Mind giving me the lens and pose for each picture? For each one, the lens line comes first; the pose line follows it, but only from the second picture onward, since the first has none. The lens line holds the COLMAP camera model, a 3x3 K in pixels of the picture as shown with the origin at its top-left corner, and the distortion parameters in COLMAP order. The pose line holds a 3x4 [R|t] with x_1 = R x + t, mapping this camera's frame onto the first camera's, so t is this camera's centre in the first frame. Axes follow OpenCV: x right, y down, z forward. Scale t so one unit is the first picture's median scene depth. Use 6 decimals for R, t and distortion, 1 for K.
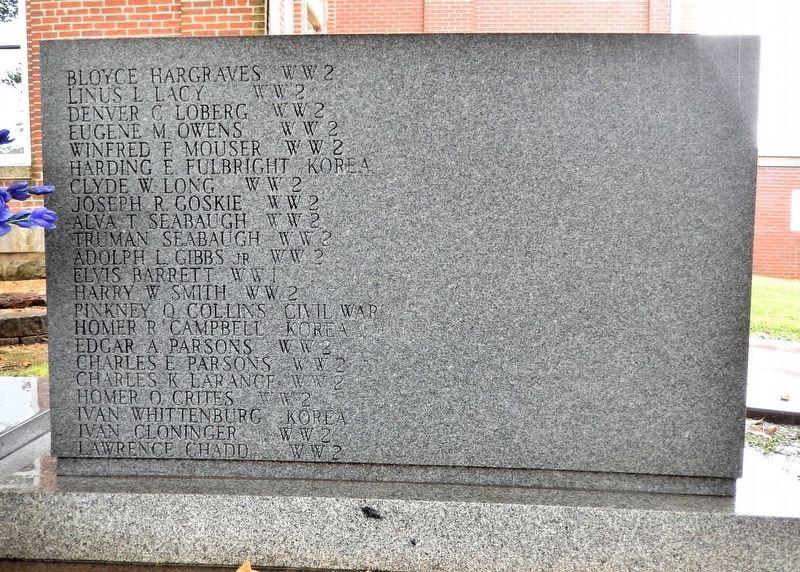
lens RADIAL K [[715.9, 0, 385.7], [0, 715.9, 258.8], [0, 0, 1]] dist [0.007852, -0.001205]
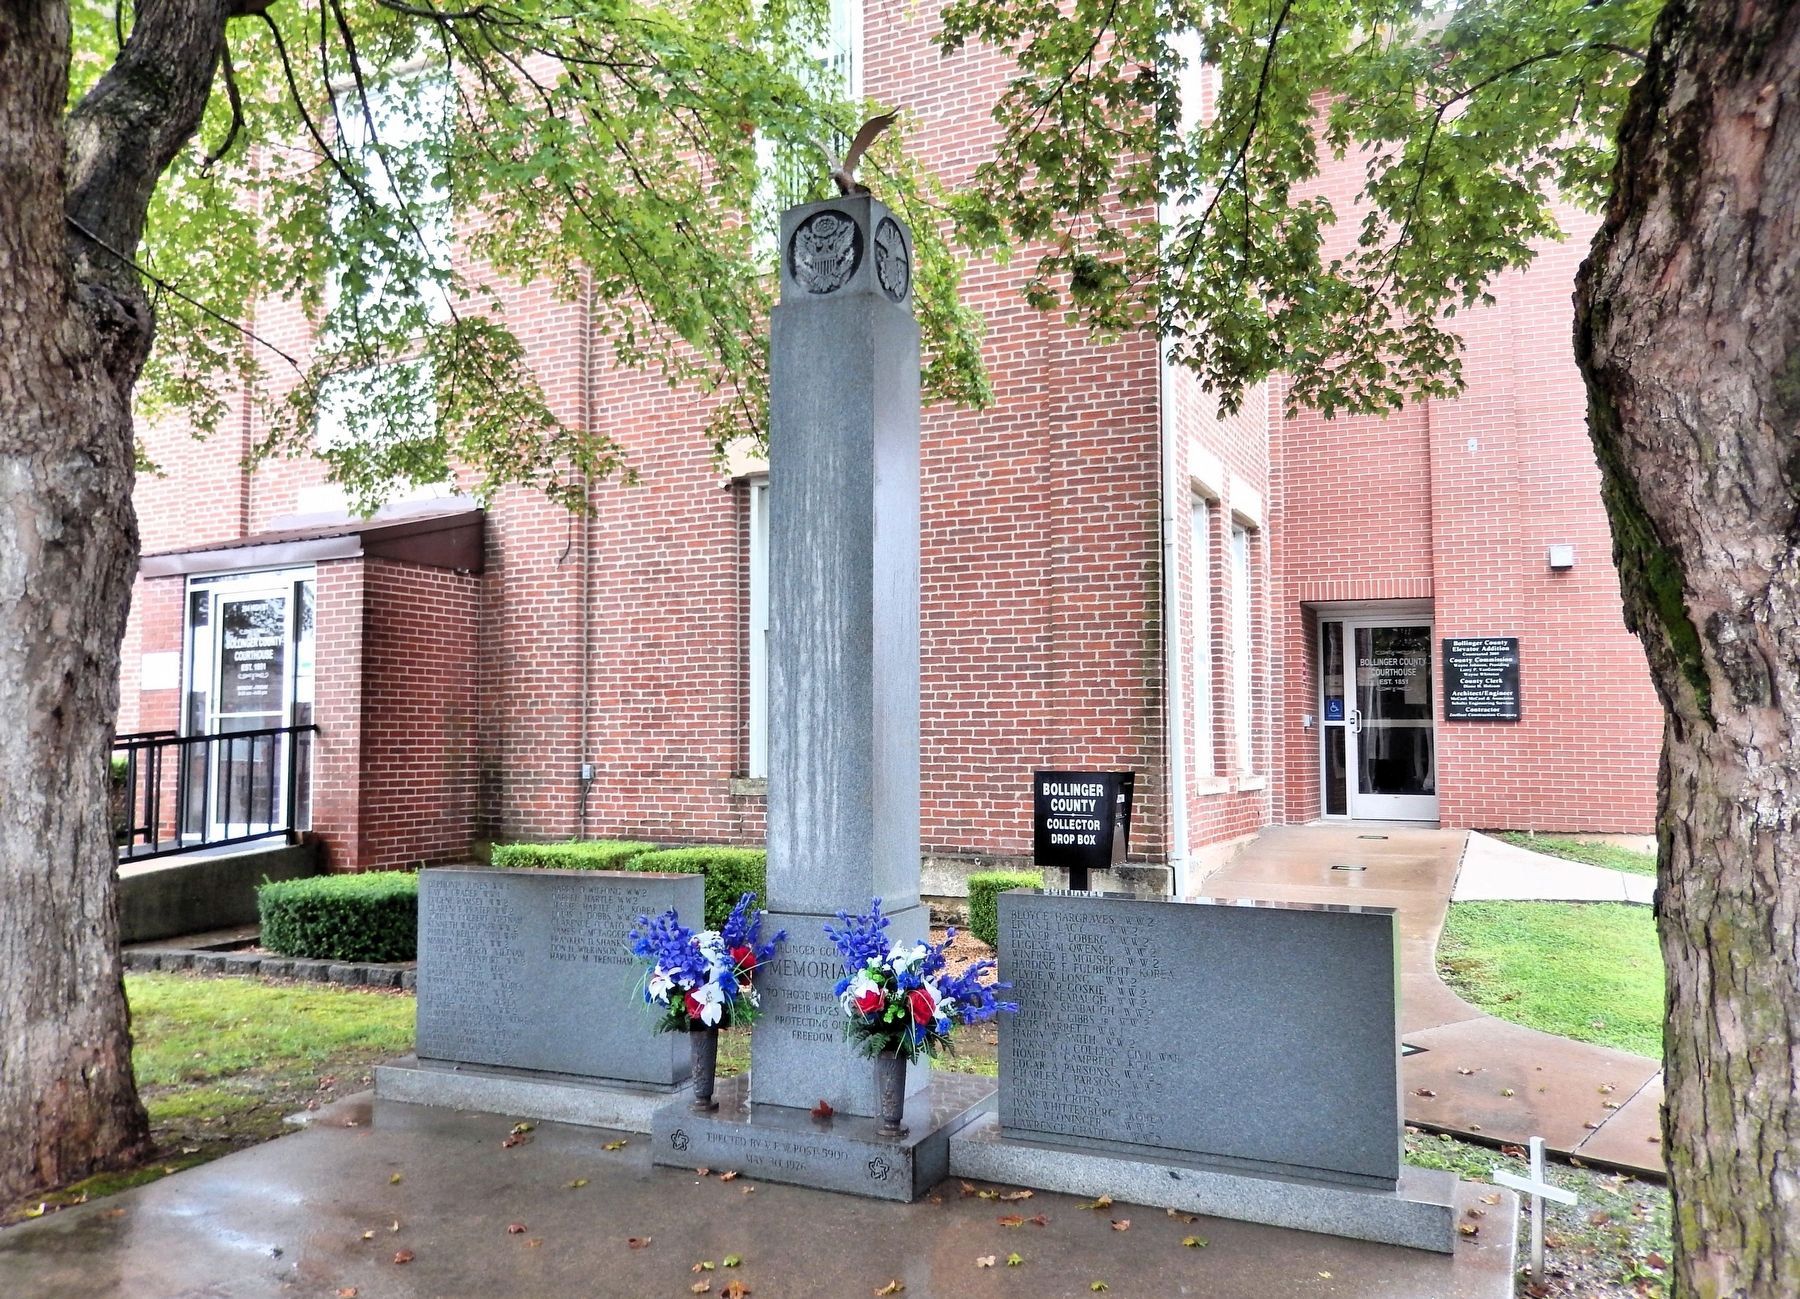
lens RADIAL K [[1290.5, 0, 881.2], [0, 1290.5, 651.1], [0, 0, 1]] dist [-0.021349, -0.001885]
pose [[0.921808, -0.034975, -0.386065, 0.562076], [-0.026792, 0.987792, -0.153459, -0.407410], [0.386719, 0.151803, 0.909618, -2.289722]]
